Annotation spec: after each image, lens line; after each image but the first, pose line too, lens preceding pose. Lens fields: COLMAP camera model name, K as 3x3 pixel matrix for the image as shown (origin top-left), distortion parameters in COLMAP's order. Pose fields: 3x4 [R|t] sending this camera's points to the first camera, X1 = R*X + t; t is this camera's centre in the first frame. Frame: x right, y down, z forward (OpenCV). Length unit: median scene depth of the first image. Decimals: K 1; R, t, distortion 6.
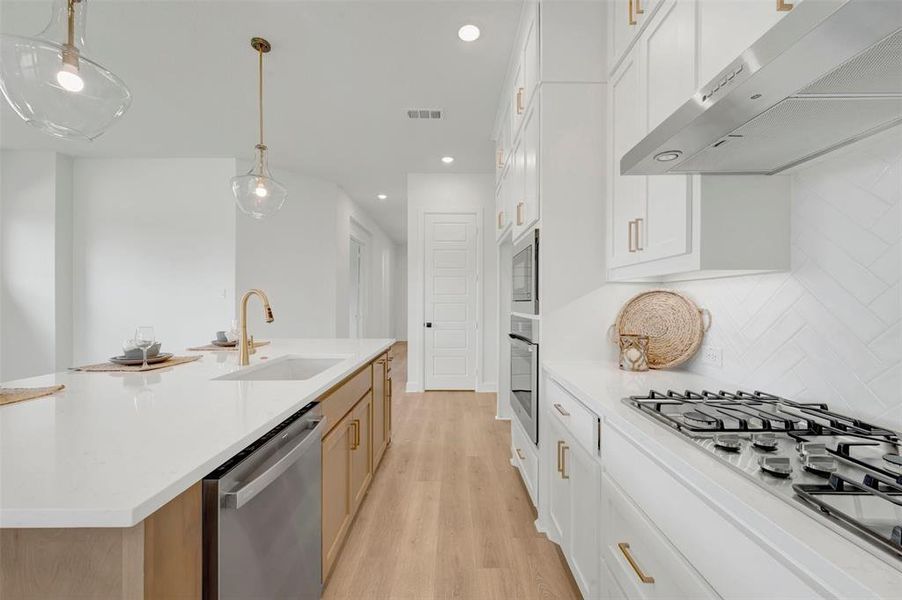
lens RADIAL K [[354.8, 0, 458.4], [0, 354.8, 299.2], [0, 0, 1]] dist [-0.000665, -0.000080]
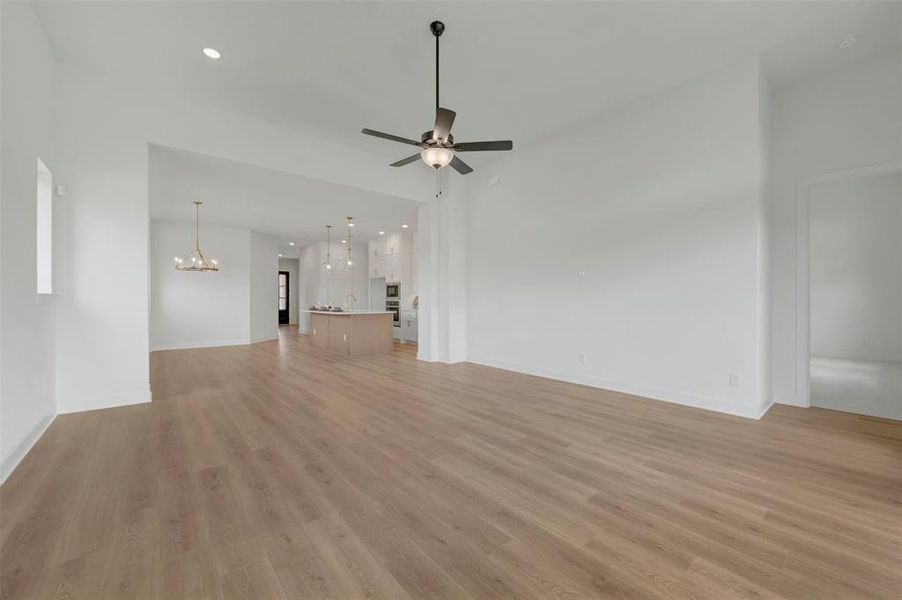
lens RADIAL K [[355.6, 0, 452.1], [0, 355.6, 301.0], [0, 0, 1]] dist [-0.000895, -0.000260]
pose [[0.773426, 0.000675, 0.633886, -2.361958], [-0.005713, 0.999966, 0.005907, 0.028580], [-0.633861, -0.008190, 0.773404, -3.299230]]
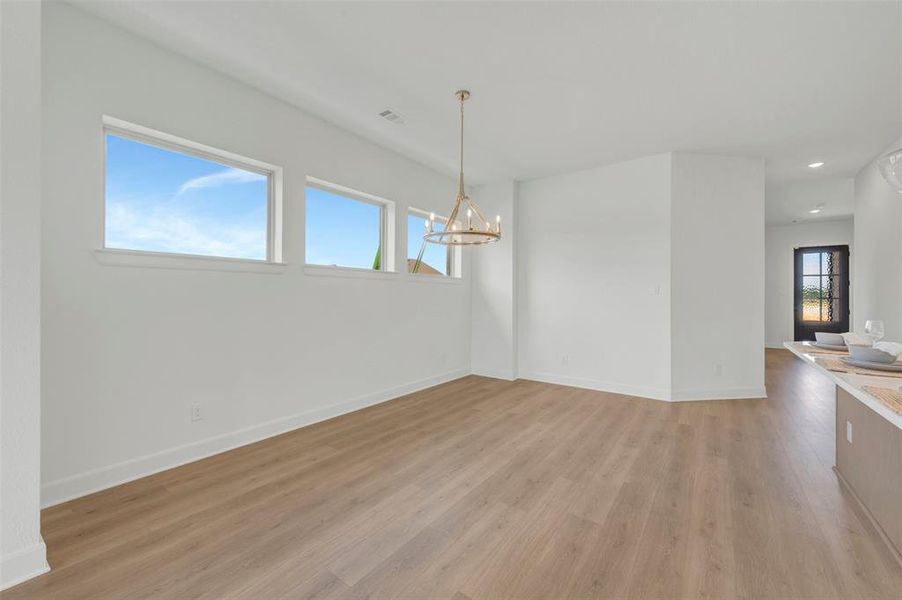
lens RADIAL K [[355.5, 0, 453.2], [0, 355.5, 299.0], [0, 0, 1]] dist [0.000092, 0.000022]
pose [[0.798742, 0.008243, -0.601617, -1.160037], [-0.002436, 0.999942, 0.010466, 0.005064], [0.601668, -0.006894, 0.798716, -0.343113]]
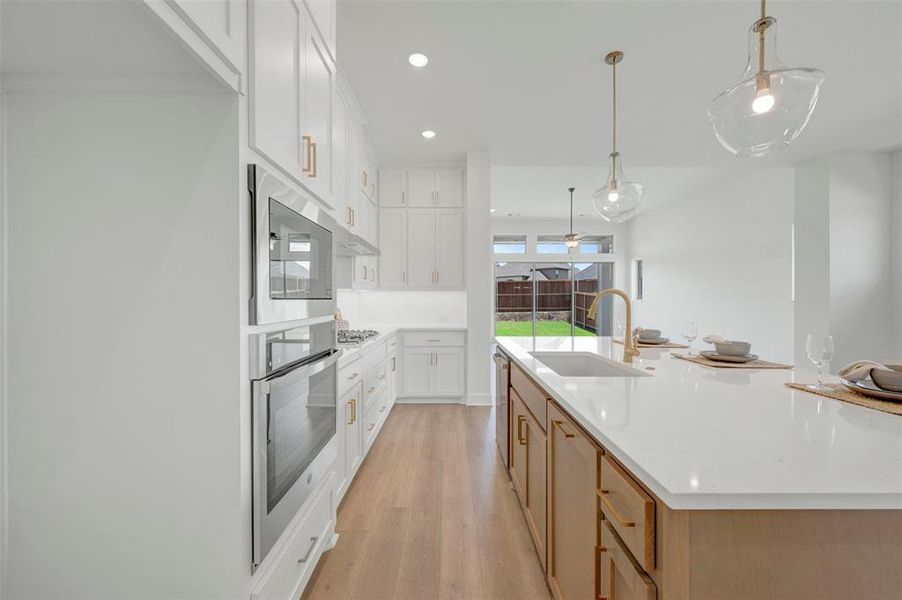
lens RADIAL K [[355.6, 0, 452.1], [0, 355.6, 301.0], [0, 0, 1]] dist [-0.000895, -0.000260]
pose [[-0.999962, 0.001354, 0.008618, -0.094987], [0.001351, 0.999999, -0.000374, 0.010377], [-0.008618, -0.000362, -0.999963, 1.933512]]
